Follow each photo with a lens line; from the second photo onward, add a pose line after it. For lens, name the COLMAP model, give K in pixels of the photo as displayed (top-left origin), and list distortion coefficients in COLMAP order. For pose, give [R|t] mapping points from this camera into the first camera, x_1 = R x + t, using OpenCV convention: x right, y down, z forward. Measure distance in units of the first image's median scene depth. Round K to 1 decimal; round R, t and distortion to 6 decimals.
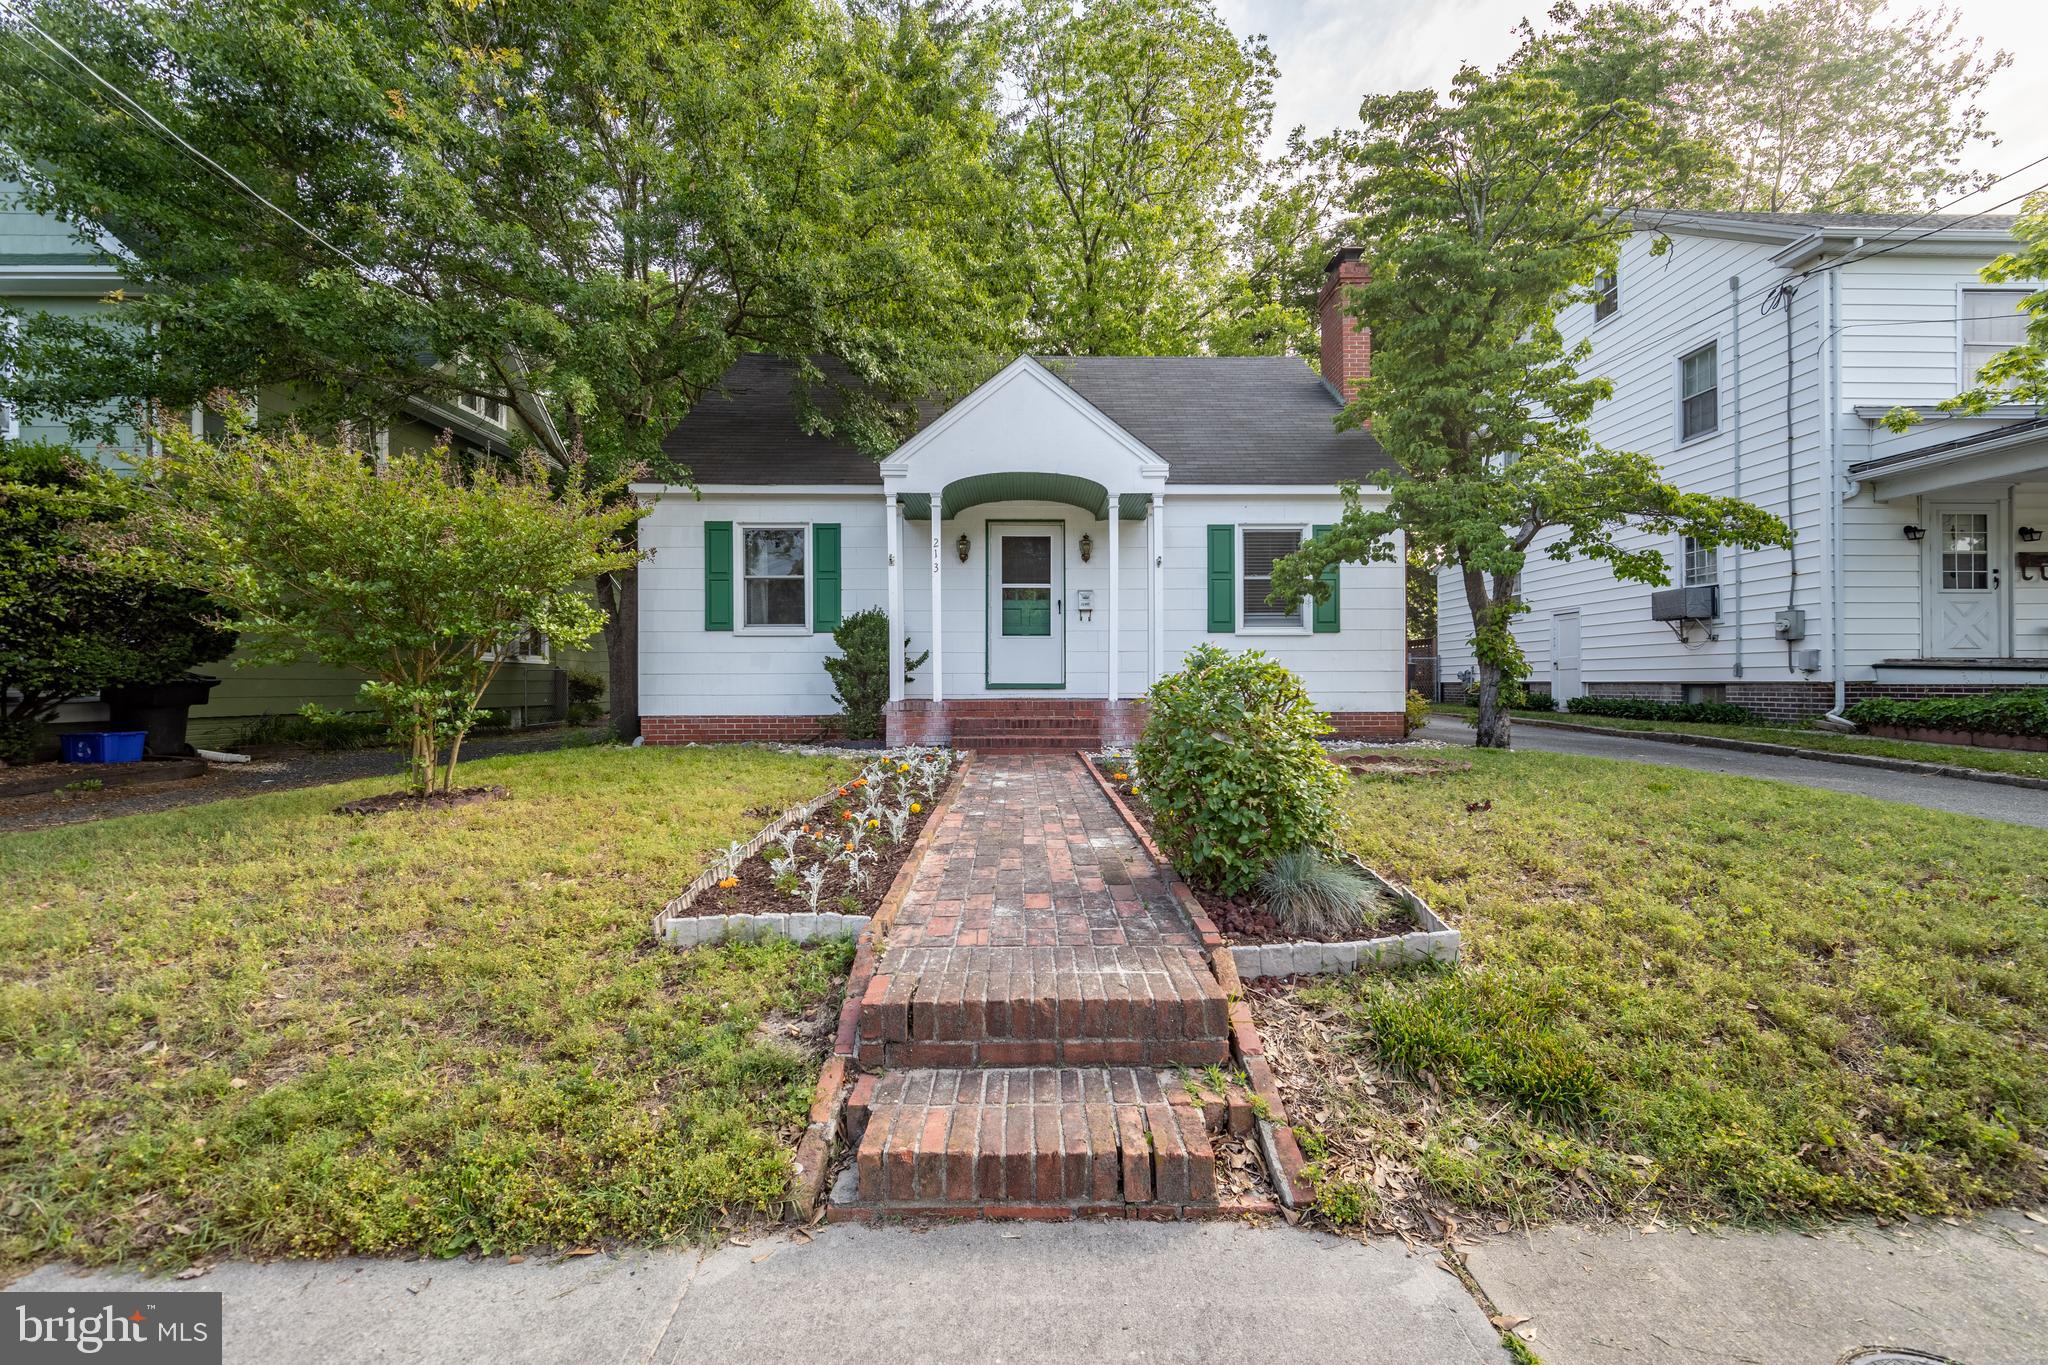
lens RADIAL K [[843.5, 0, 1031.9], [0, 843.5, 680.0], [0, 0, 1]] dist [-0.001762, -0.000658]
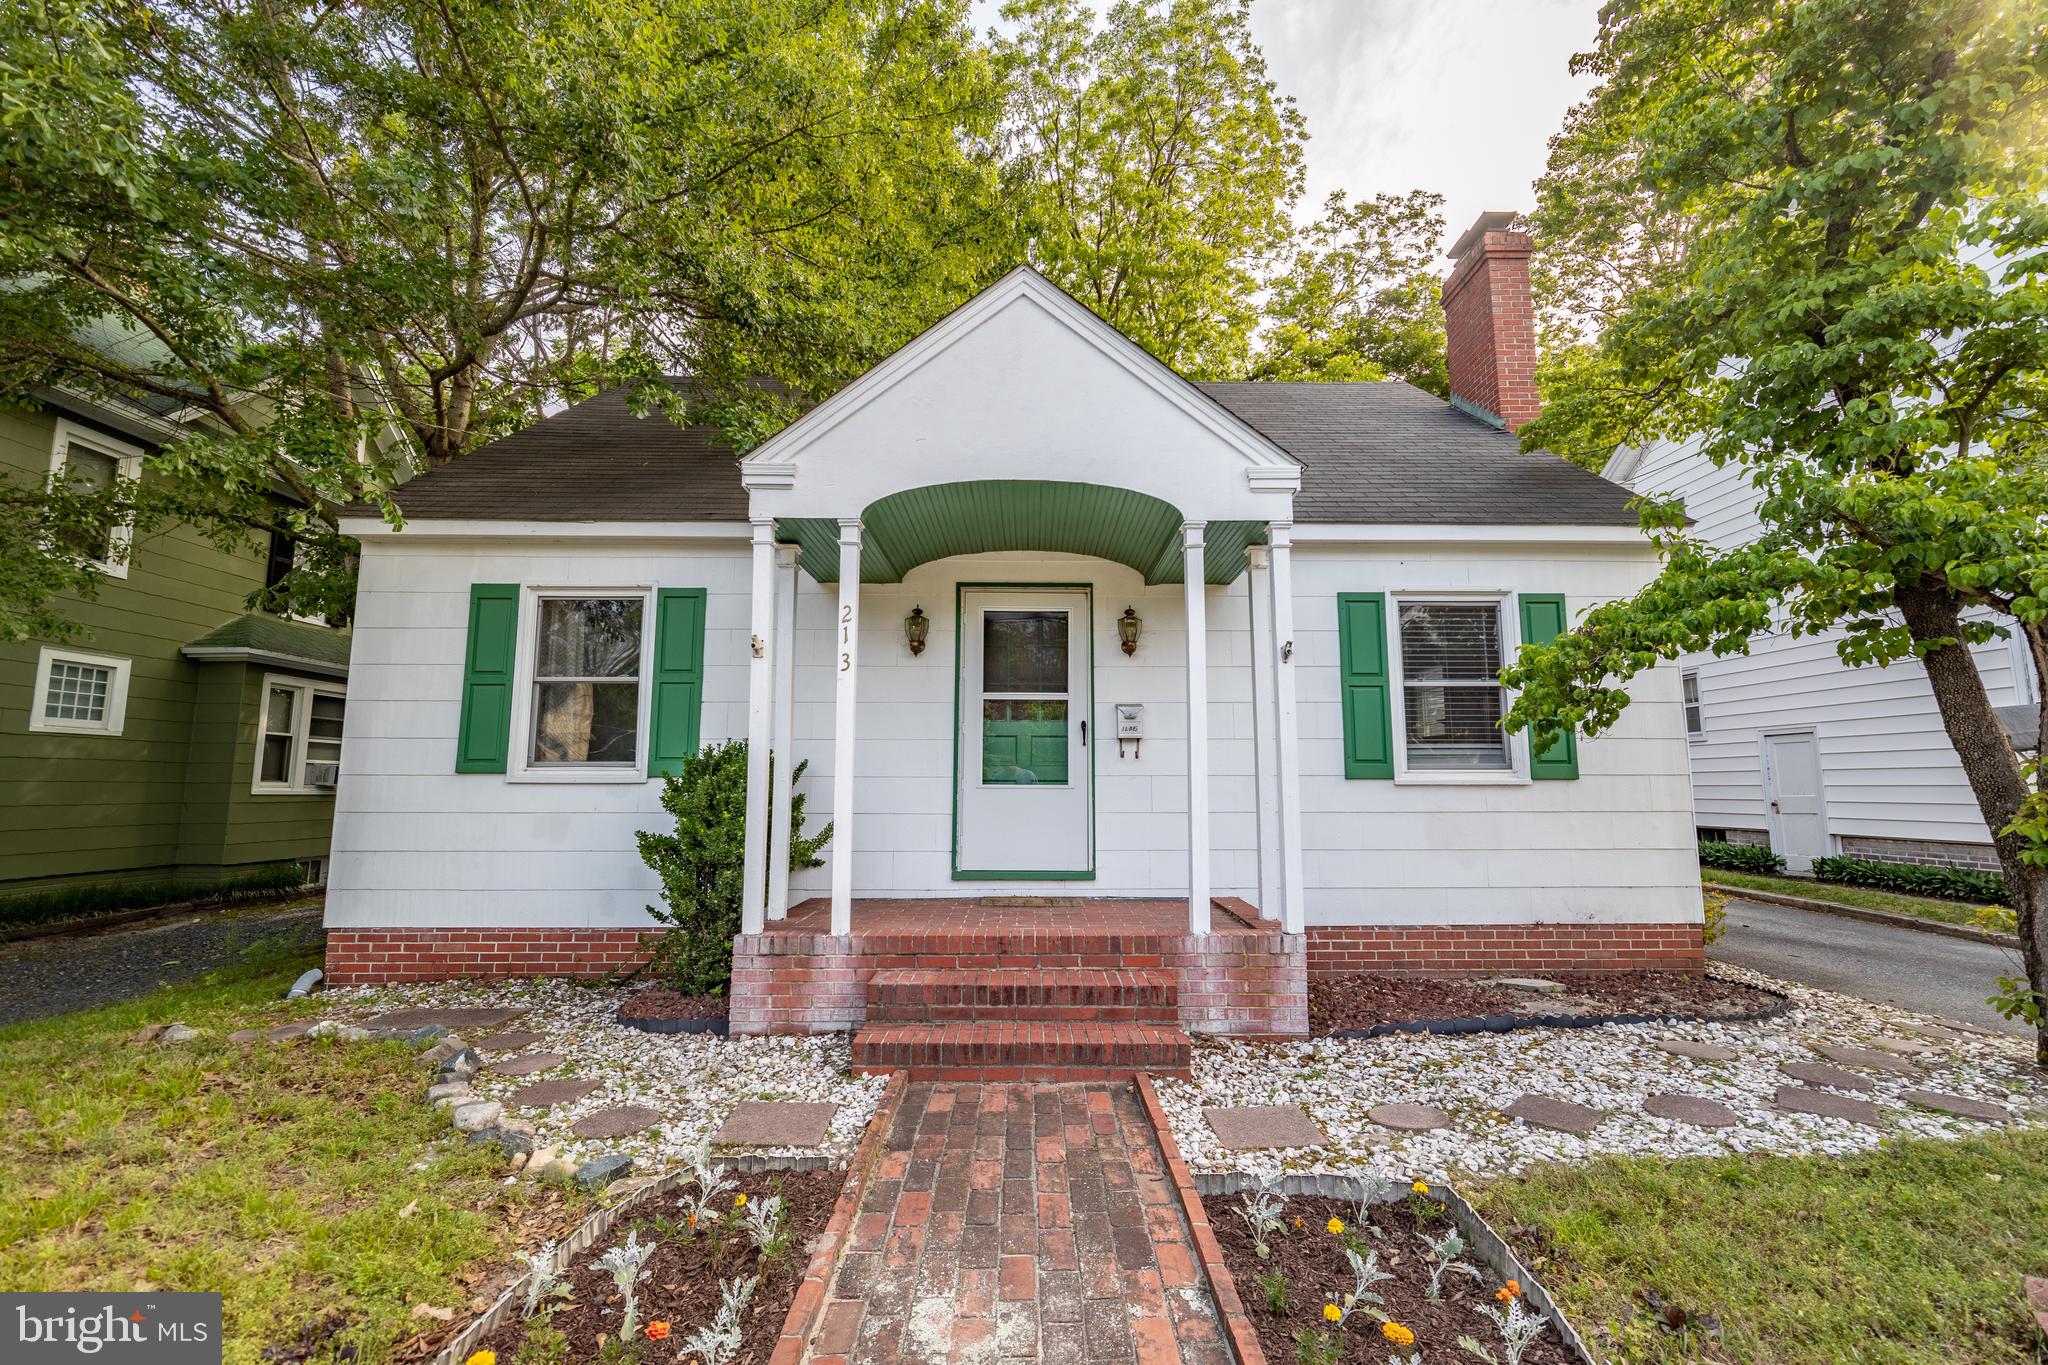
lens RADIAL K [[843.5, 0, 1039.3], [0, 843.5, 684.1], [0, 0, 1]] dist [-0.001762, -0.000658]
pose [[0.999994, 0.003513, -0.000650, 0.002573], [-0.003565, 0.993031, -0.117798, -0.052661], [0.000231, 0.117799, 0.993037, 0.432885]]
